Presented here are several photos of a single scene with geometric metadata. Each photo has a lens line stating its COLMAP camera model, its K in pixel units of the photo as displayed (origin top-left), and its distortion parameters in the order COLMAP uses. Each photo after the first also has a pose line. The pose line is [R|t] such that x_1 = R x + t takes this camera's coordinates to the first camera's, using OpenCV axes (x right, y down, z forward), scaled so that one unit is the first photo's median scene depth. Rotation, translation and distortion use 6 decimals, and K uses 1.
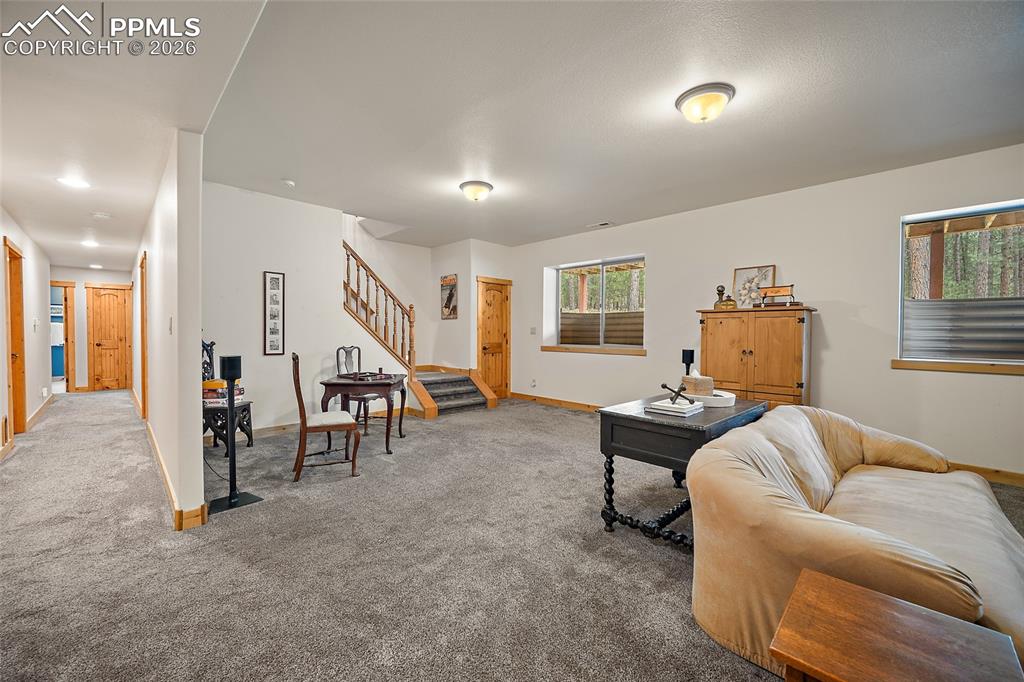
lens RADIAL K [[400.5, 0, 506.3], [0, 400.5, 342.9], [0, 0, 1]] dist [-0.000413, 0.000141]
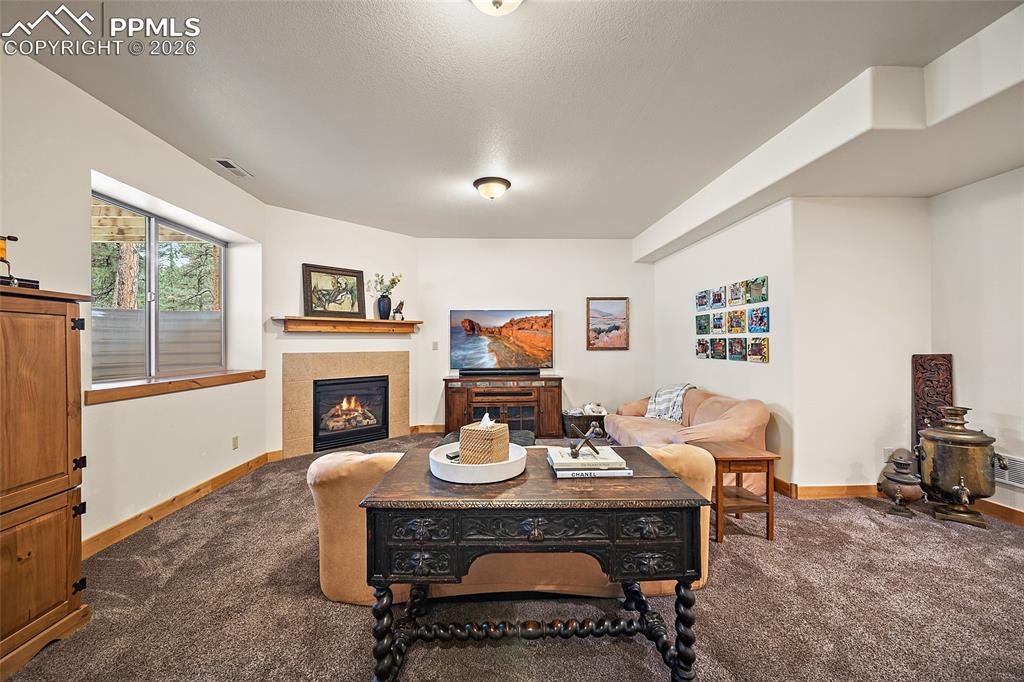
lens RADIAL K [[400.5, 0, 506.3], [0, 400.5, 342.9], [0, 0, 1]] dist [-0.000413, 0.000141]
pose [[-0.746478, -0.000711, 0.665409, 0.037559], [0.015032, 0.999726, 0.017931, -0.028444], [-0.665240, 0.023388, -0.746263, 0.834277]]
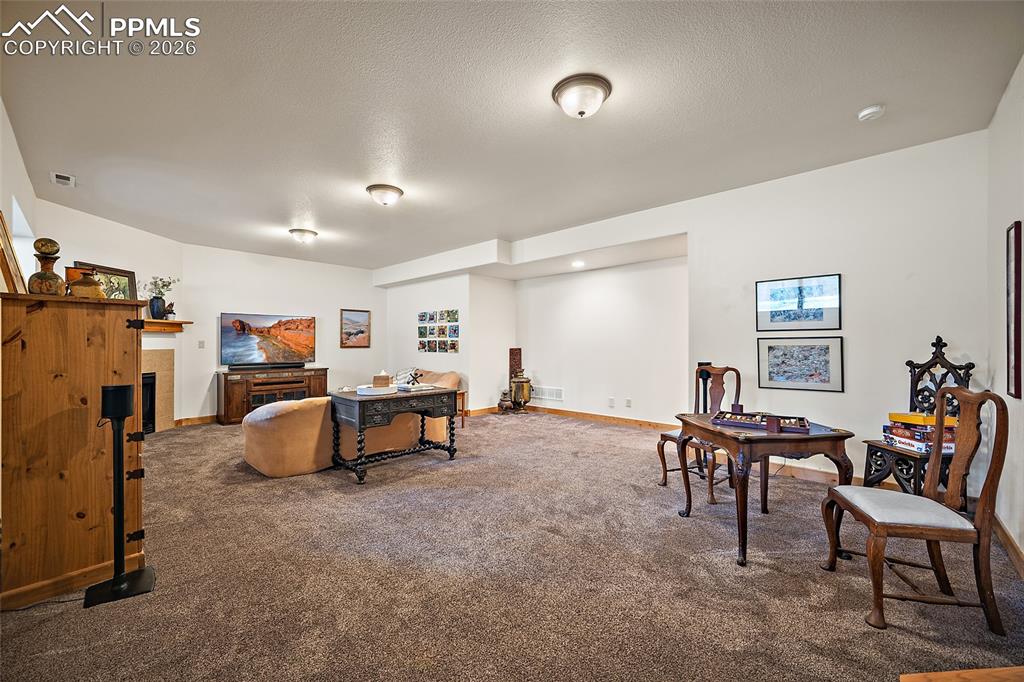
lens RADIAL K [[400.5, 0, 506.3], [0, 400.5, 342.9], [0, 0, 1]] dist [-0.000413, 0.000141]
pose [[-0.999326, -0.005627, -0.036283, 0.044551], [-0.006350, 0.999783, 0.019841, -0.038810], [0.036163, 0.020058, -0.999145, 1.451043]]
